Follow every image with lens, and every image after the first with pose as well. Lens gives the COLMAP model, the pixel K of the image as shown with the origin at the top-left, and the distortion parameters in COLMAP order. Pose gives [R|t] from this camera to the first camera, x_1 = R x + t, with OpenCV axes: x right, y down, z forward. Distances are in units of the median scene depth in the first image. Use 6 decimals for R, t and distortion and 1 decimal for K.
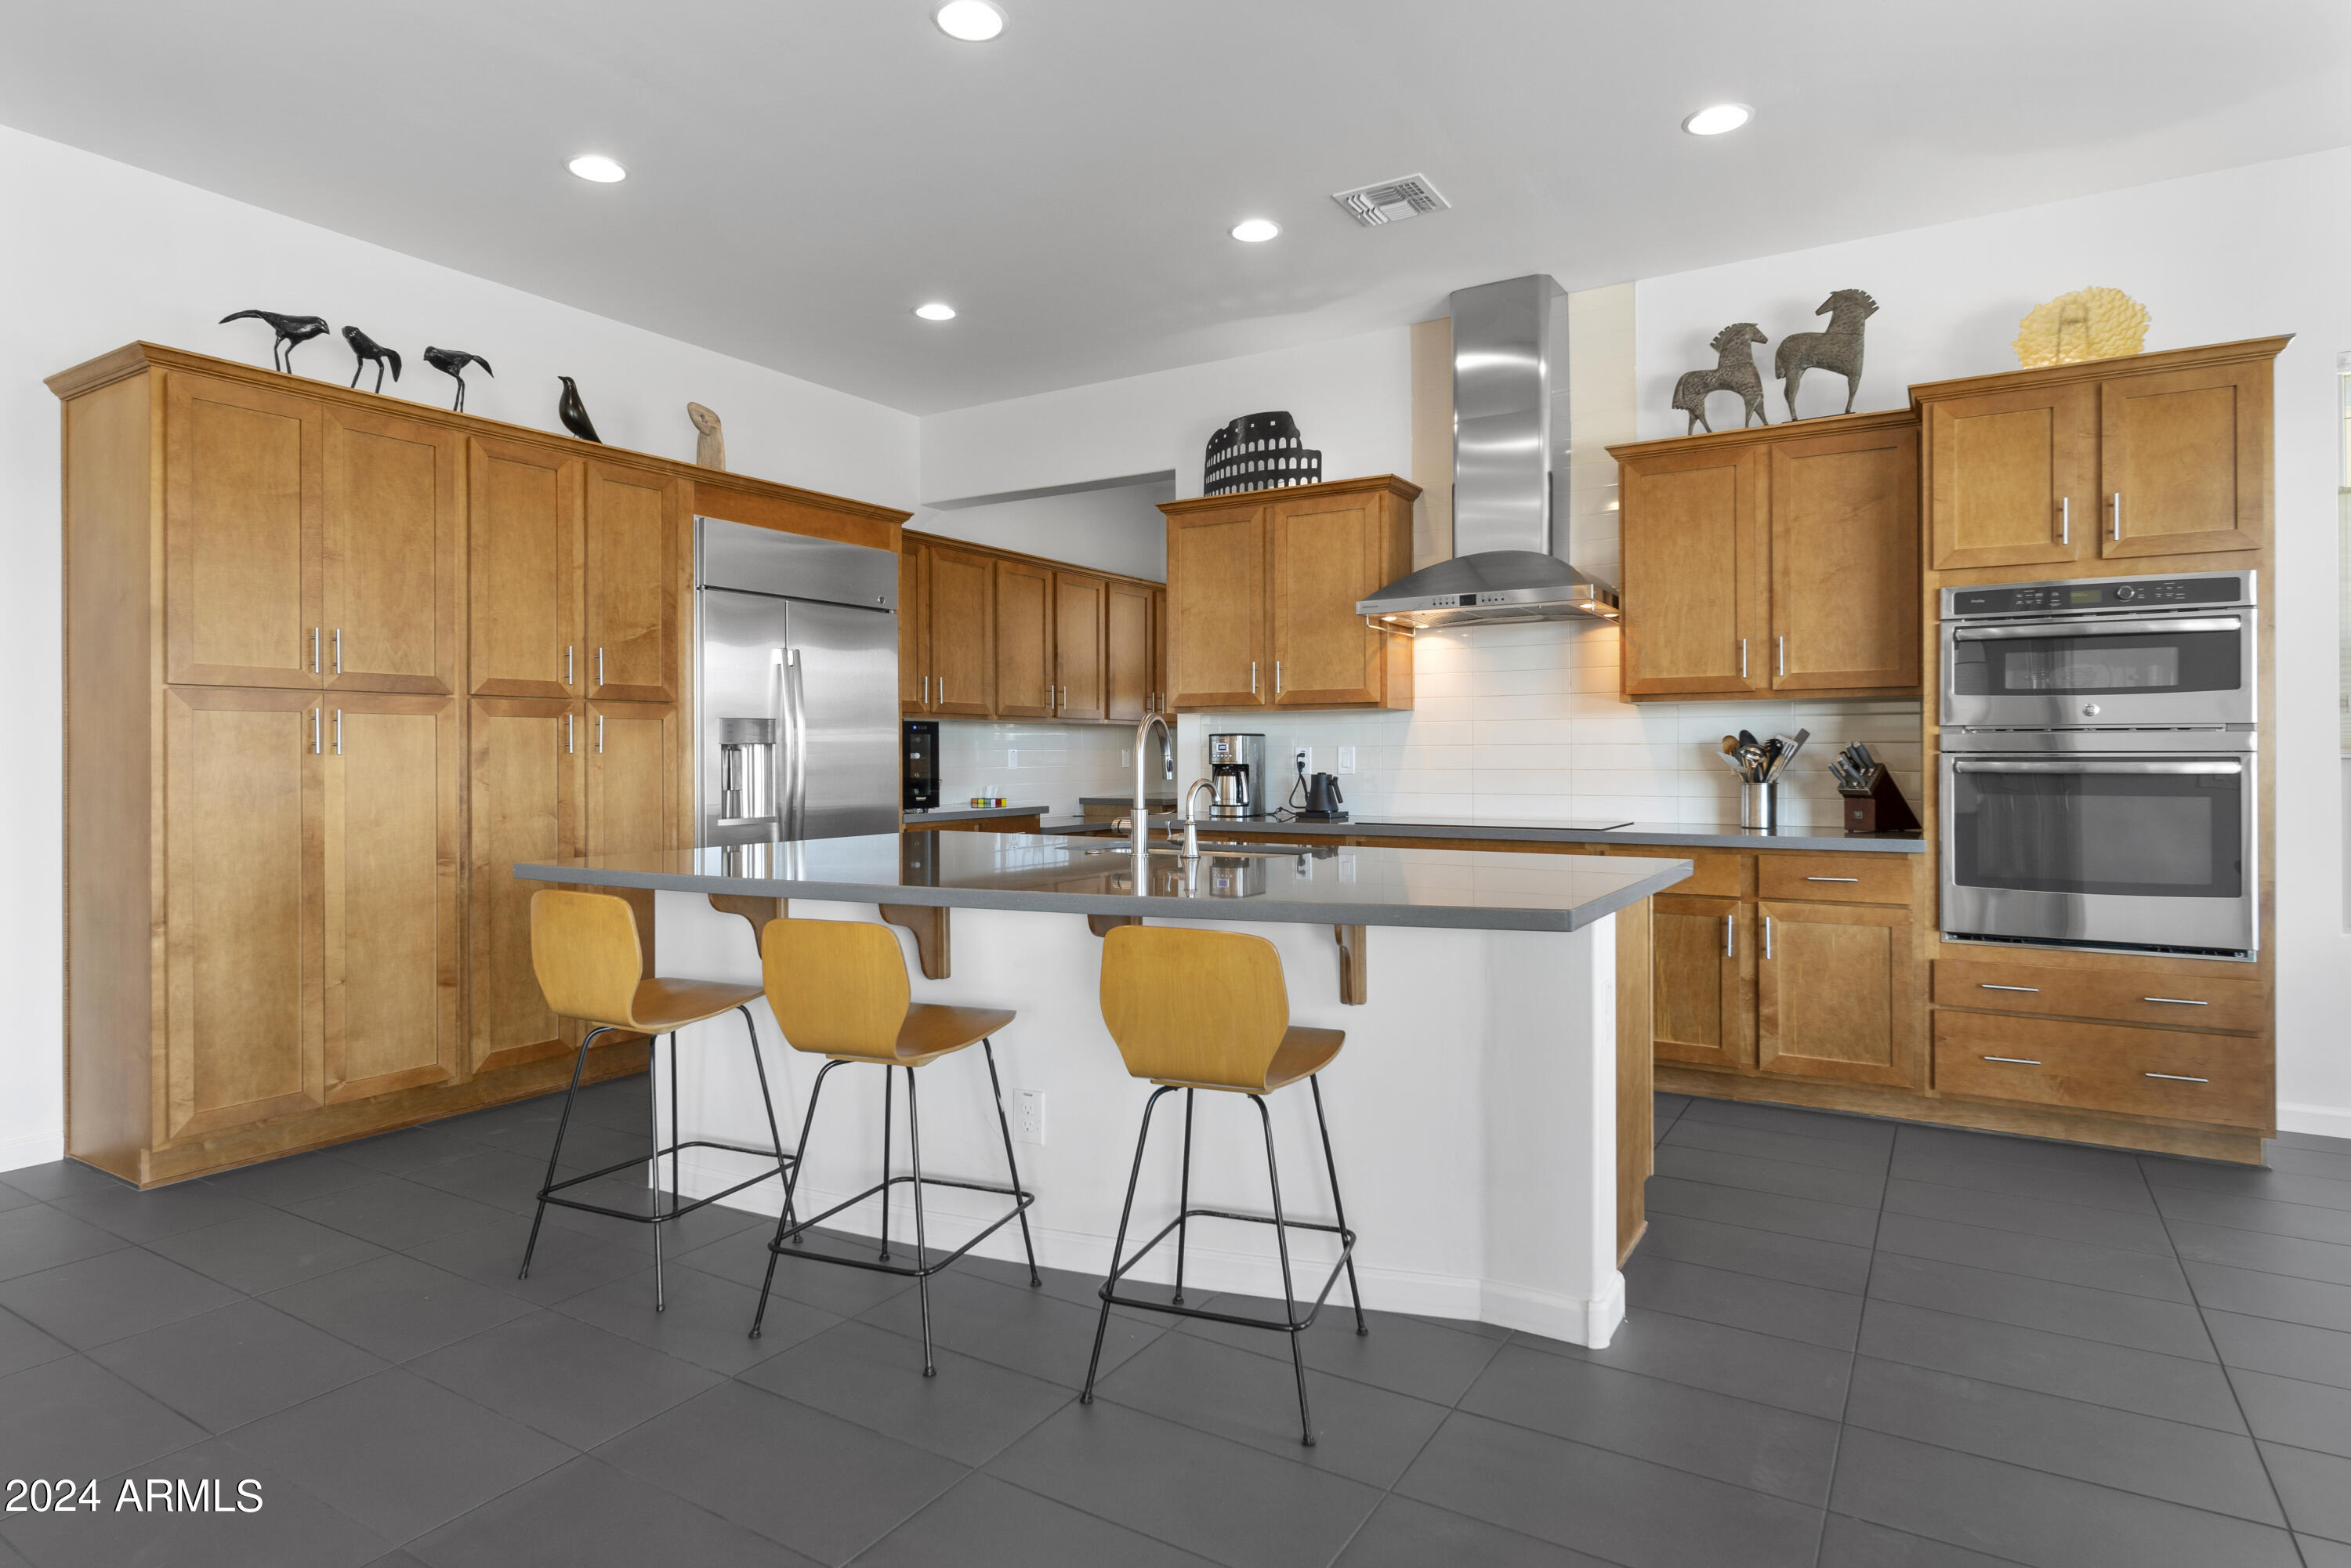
lens RADIAL K [[1290.5, 0, 1158.6], [0, 1290.5, 734.7], [0, 0, 1]] dist [0.001310, 0.000501]
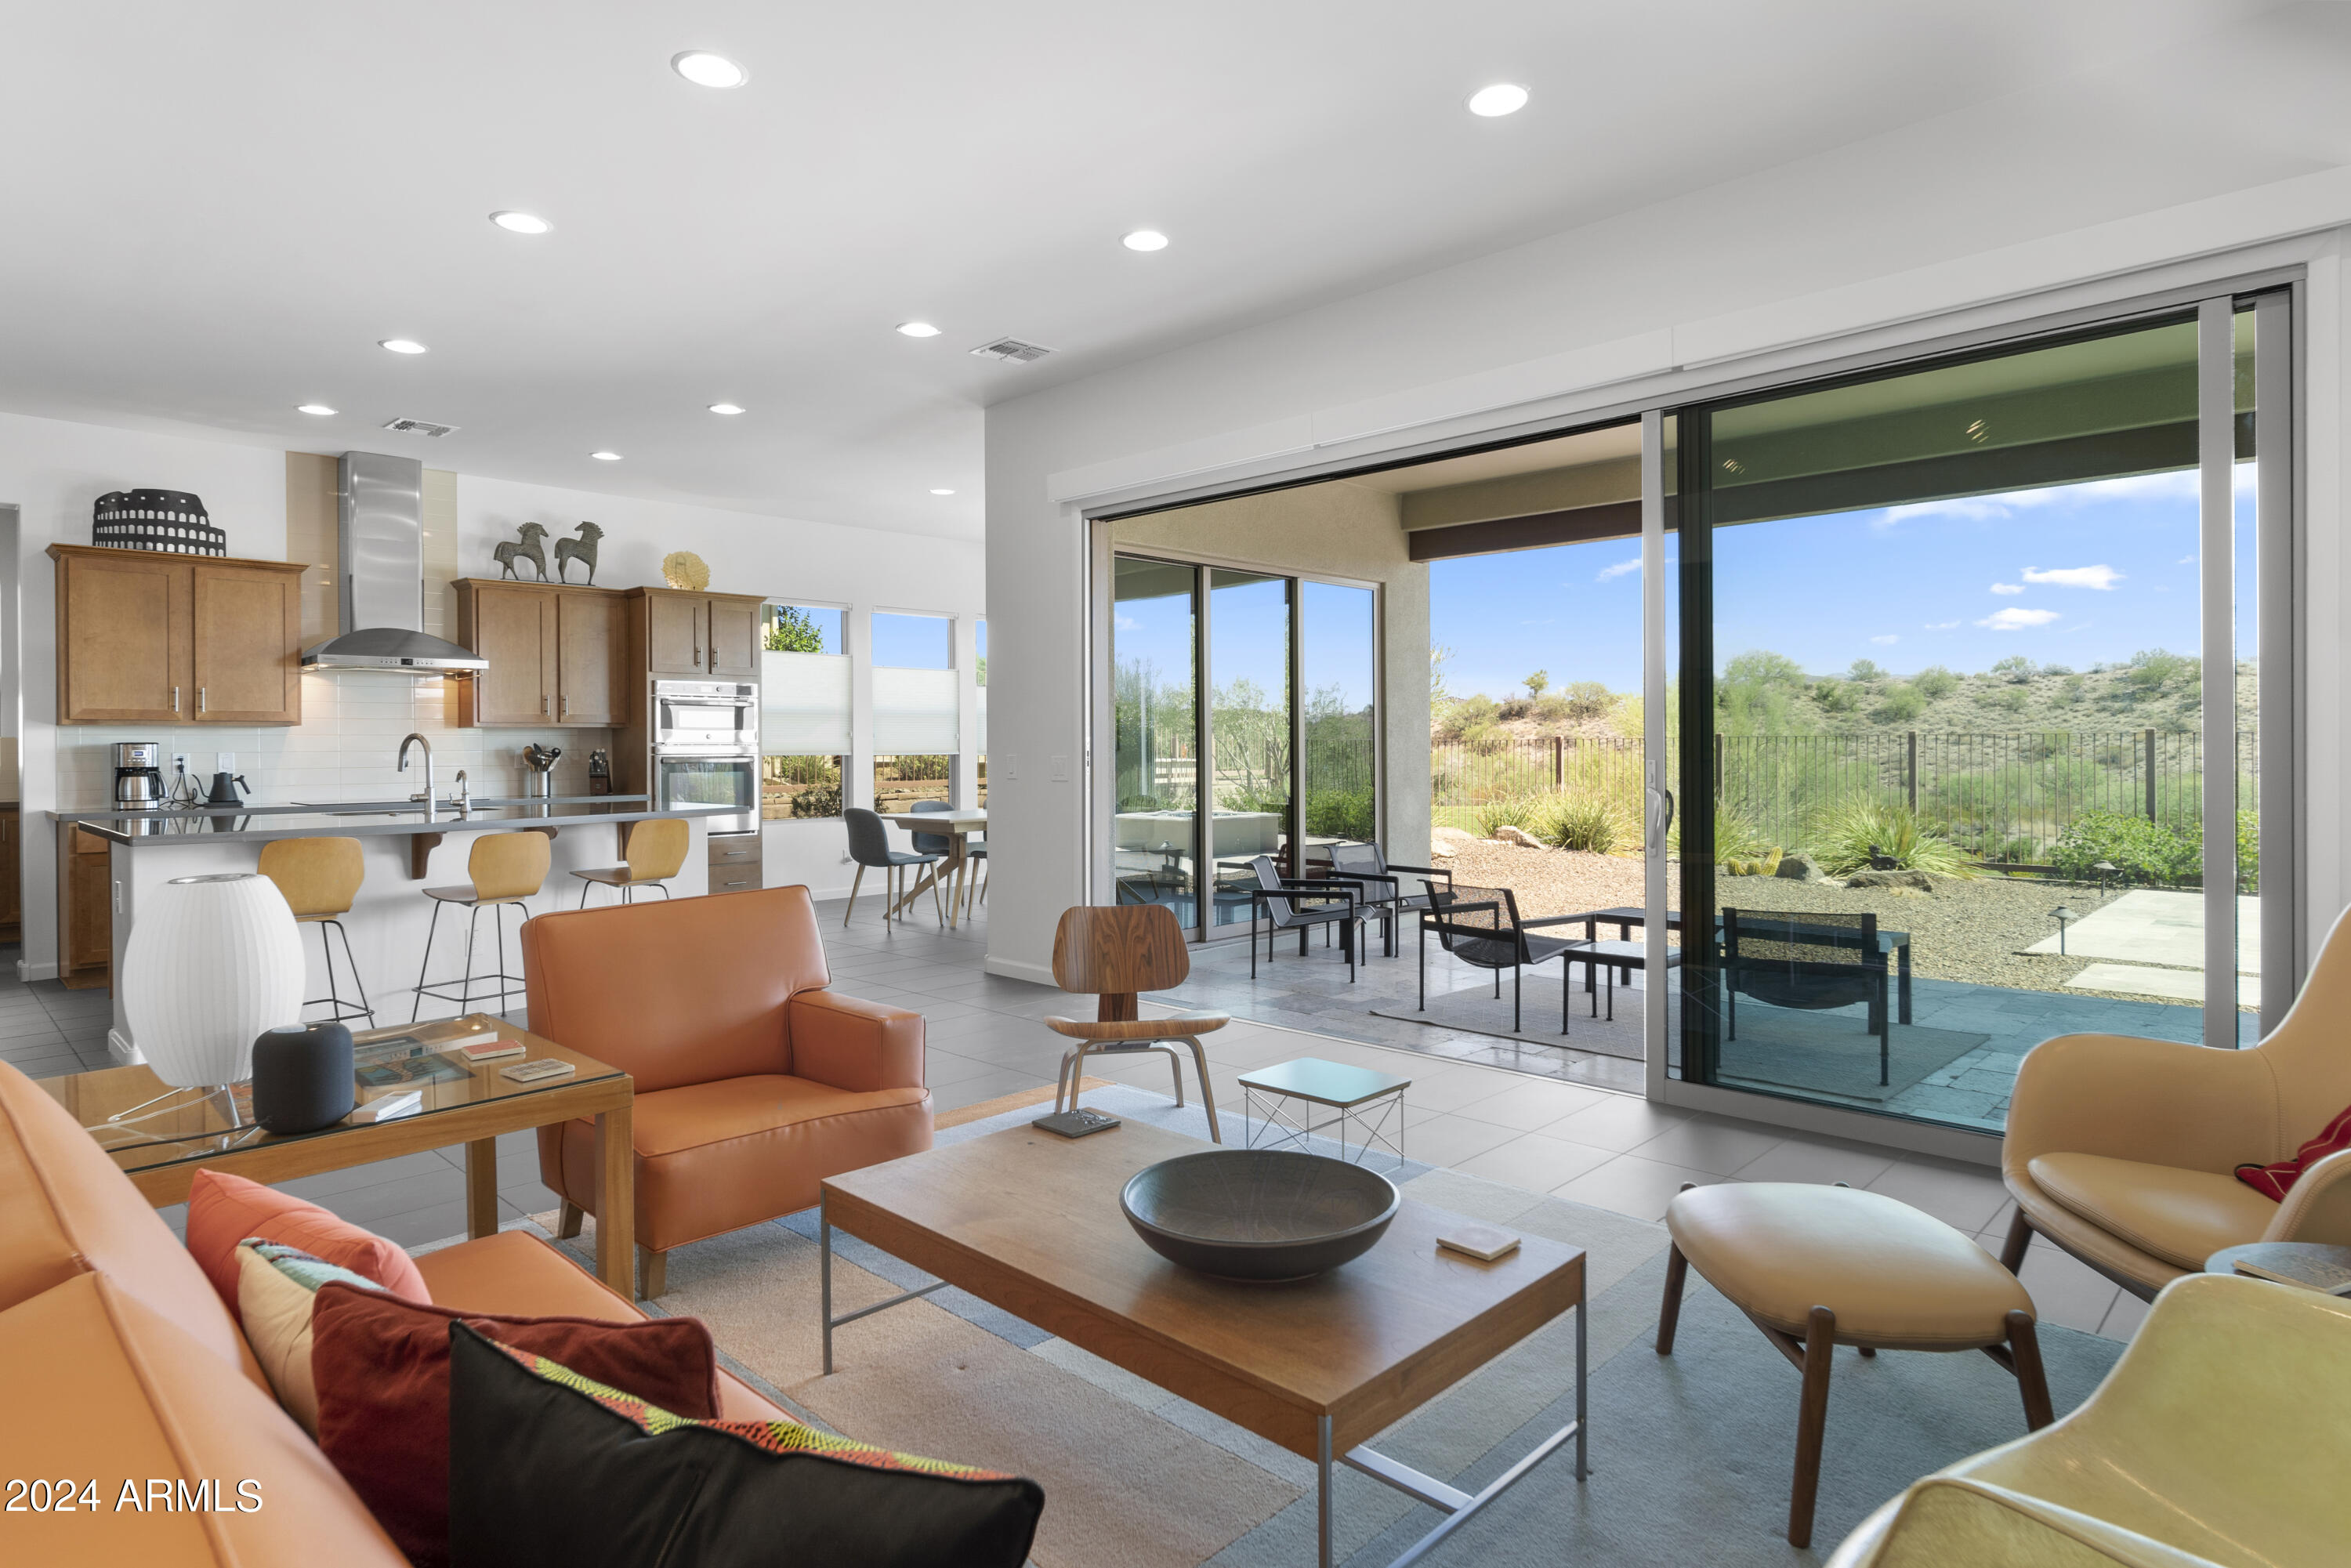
lens RADIAL K [[1290.5, 0, 1168.6], [0, 1290.5, 762.5], [0, 0, 1]] dist [0.001310, 0.000501]
pose [[0.213355, -0.006752, 0.976951, -0.995822], [-0.001901, 0.999971, 0.007327, 0.007802], [-0.976973, -0.003420, 0.213336, -0.242743]]
